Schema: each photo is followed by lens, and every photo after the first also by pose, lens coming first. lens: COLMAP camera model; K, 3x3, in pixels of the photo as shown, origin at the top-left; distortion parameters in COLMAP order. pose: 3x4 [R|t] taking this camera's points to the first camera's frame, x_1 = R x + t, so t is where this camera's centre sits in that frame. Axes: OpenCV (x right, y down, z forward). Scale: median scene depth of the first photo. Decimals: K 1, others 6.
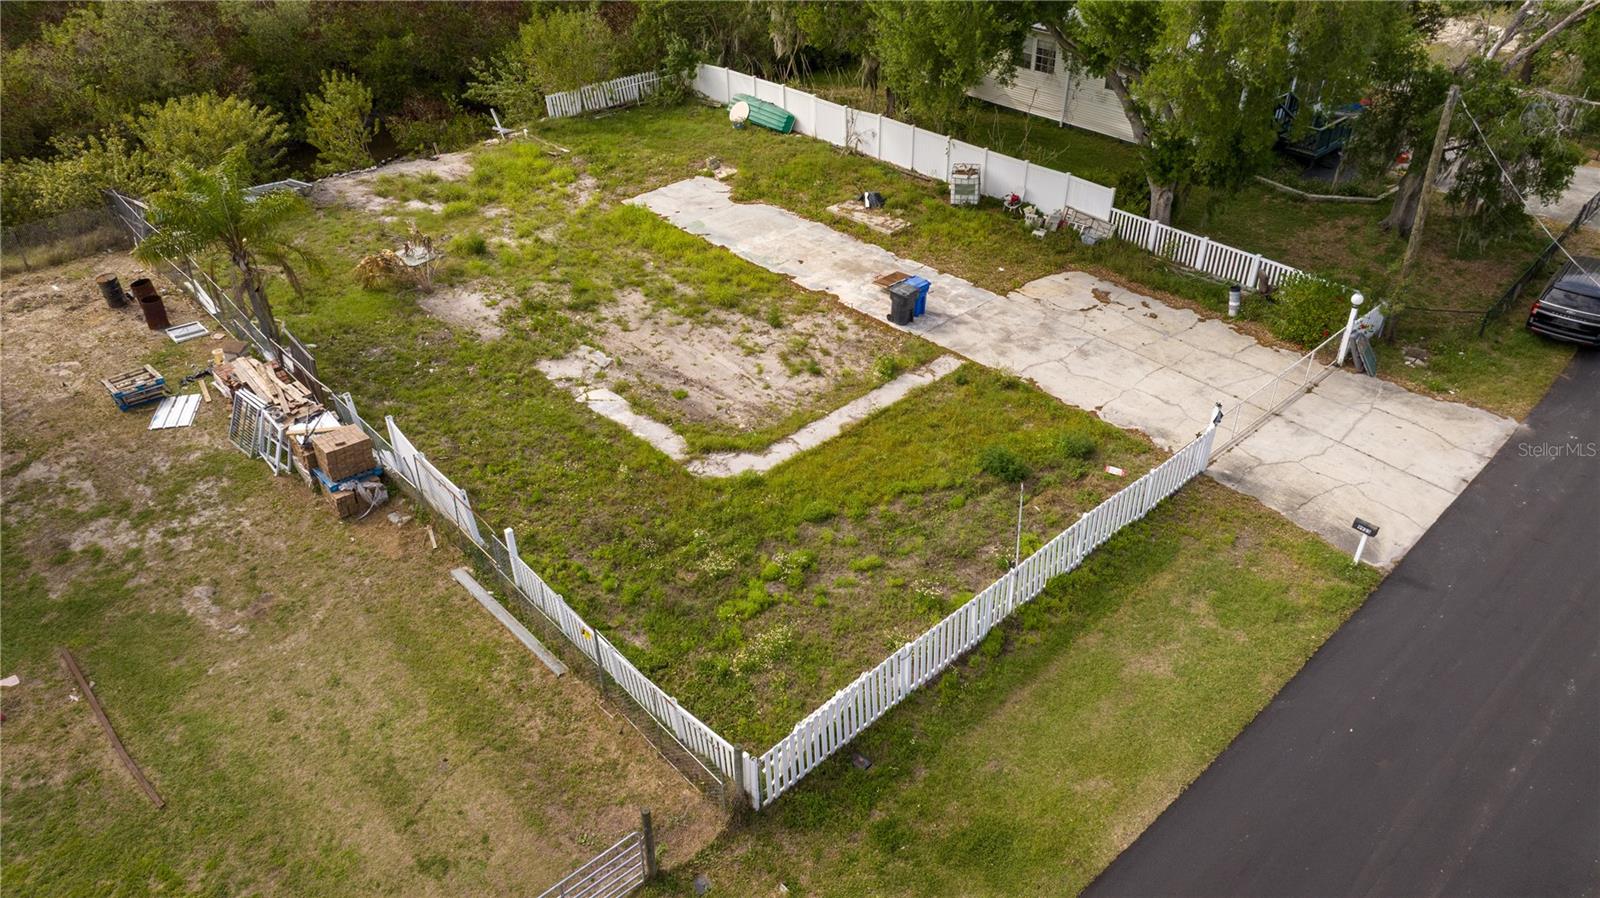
lens RADIAL K [[1132.4, 0, 805.0], [0, 1132.4, 437.3], [0, 0, 1]] dist [-0.025178, 0.000588]
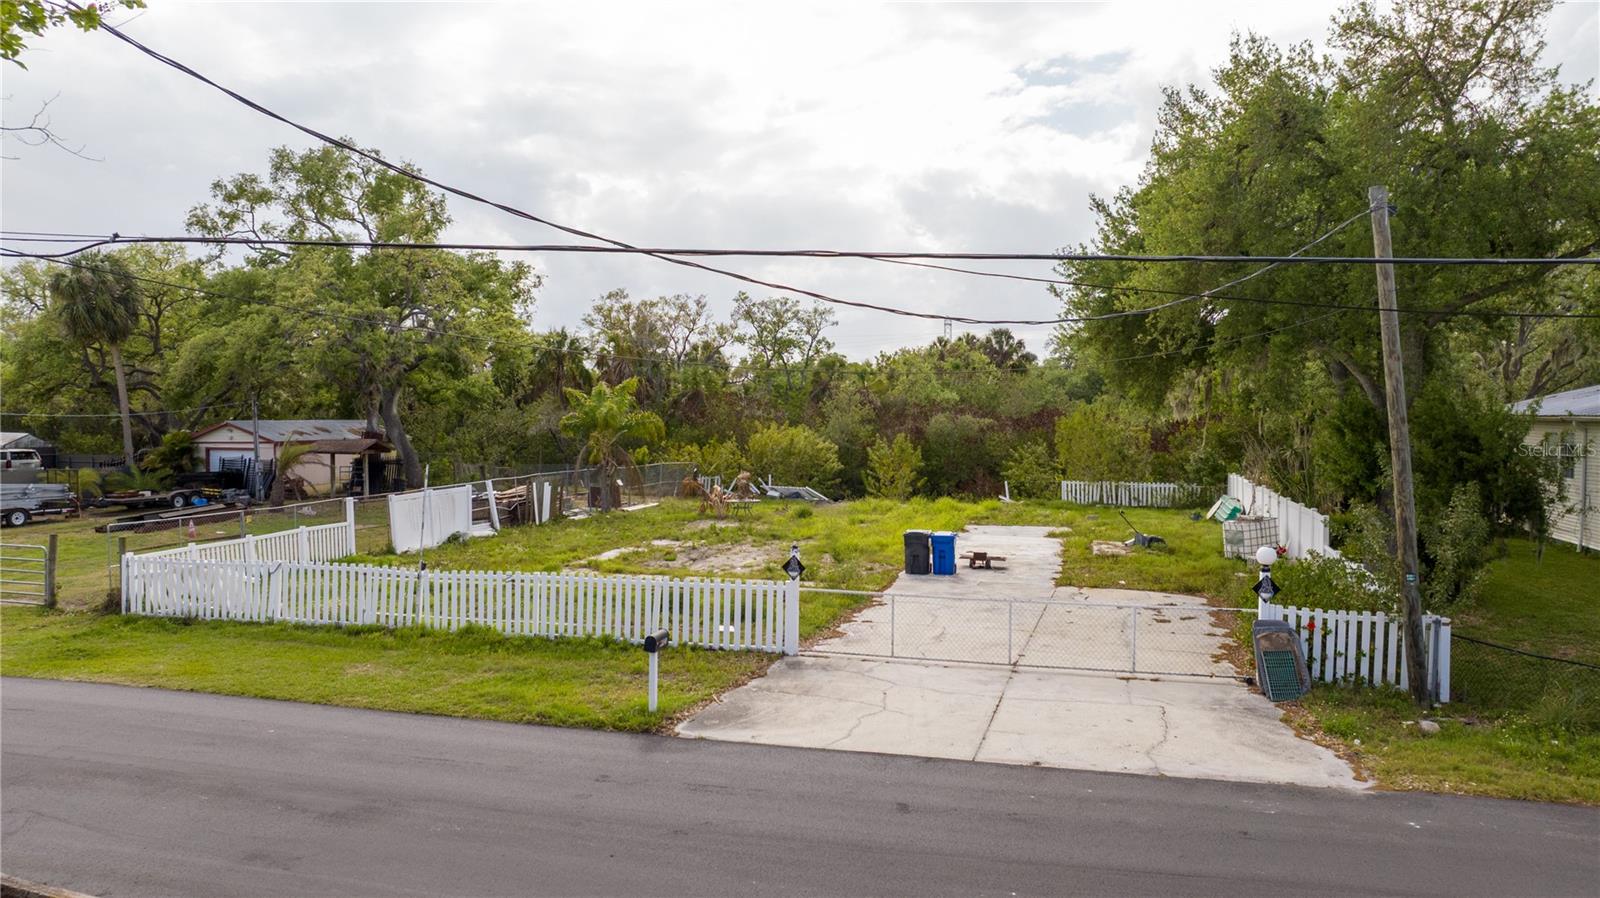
lens RADIAL K [[1132.4, 0, 805.0], [0, 1132.4, 437.3], [0, 0, 1]] dist [-0.025178, 0.000588]
pose [[0.516337, 0.019203, -0.856170, 0.790885], [-0.476615, 0.837054, -0.268662, 0.083837], [0.711501, 0.546784, 0.441354, 0.511000]]
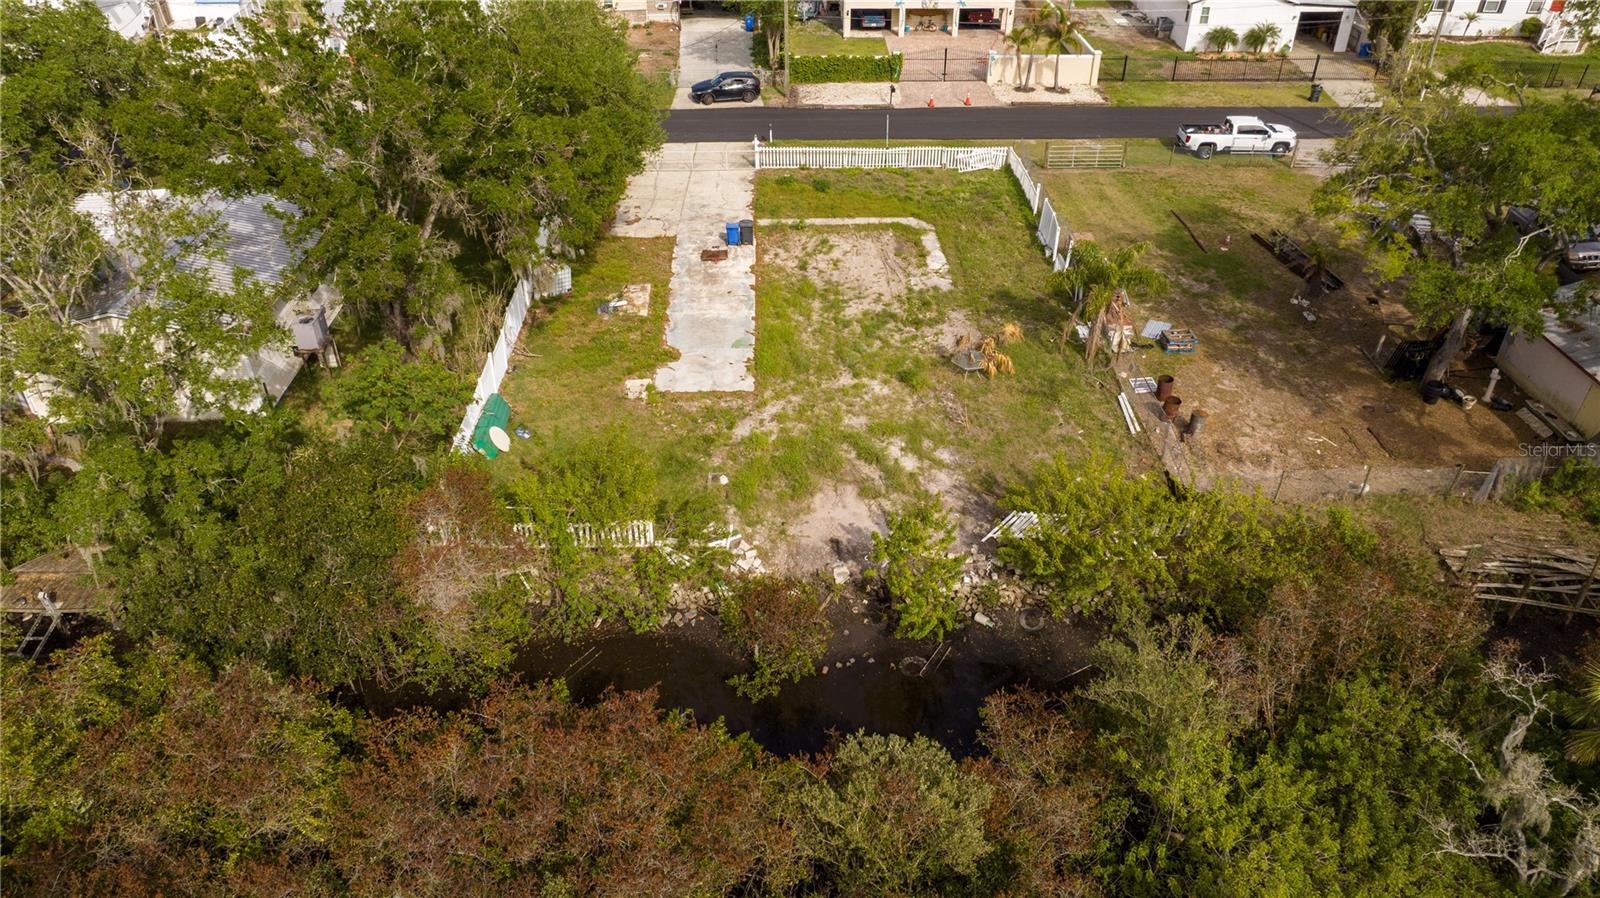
lens RADIAL K [[1132.4, 0, 805.0], [0, 1132.4, 437.3], [0, 0, 1]] dist [-0.025178, 0.000588]
pose [[-0.744100, -0.373714, 0.553762, -1.014559], [0.373673, 0.454292, 0.808695, -1.300156], [-0.553790, 0.808676, -0.198392, 1.536182]]
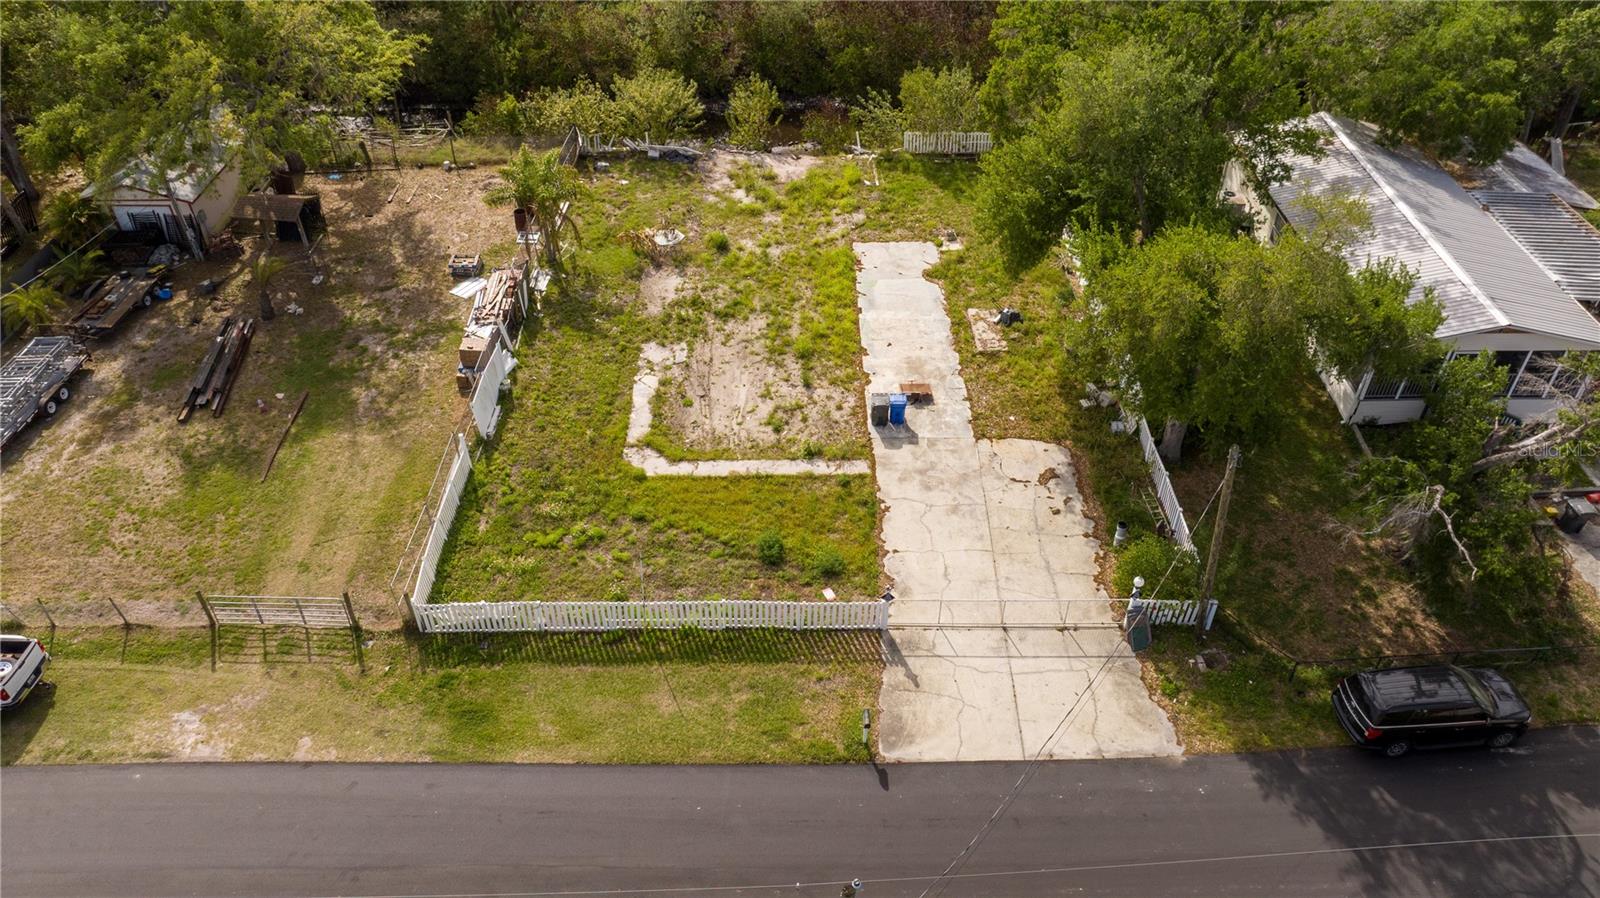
lens RADIAL K [[1132.4, 0, 805.0], [0, 1132.4, 437.3], [0, 0, 1]] dist [-0.025178, 0.000588]
pose [[0.729286, 0.435074, -0.528065, 0.716589], [-0.378489, 0.899478, 0.218370, -0.339630], [0.569990, 0.040613, 0.820647, -0.091339]]
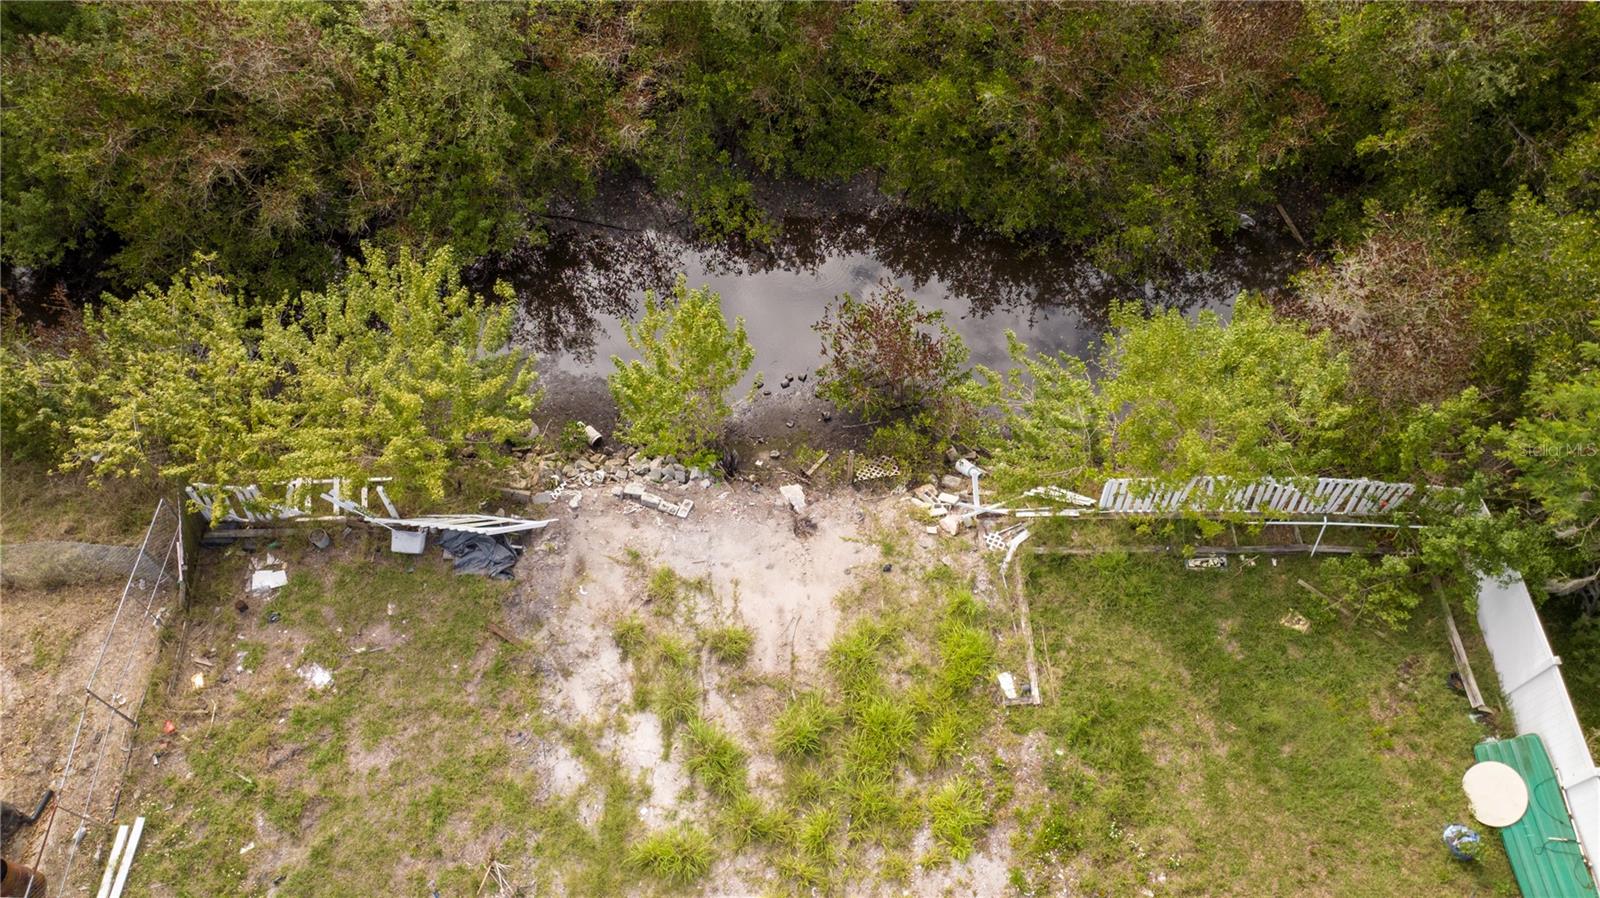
lens RADIAL K [[1132.4, 0, 805.0], [0, 1132.4, 437.3], [0, 0, 1]] dist [-0.025178, 0.000588]
pose [[0.732683, 0.581276, -0.353967, -0.249962], [-0.379465, 0.780674, 0.496542, -0.719416], [0.564961, -0.229490, 0.792561, 0.862720]]
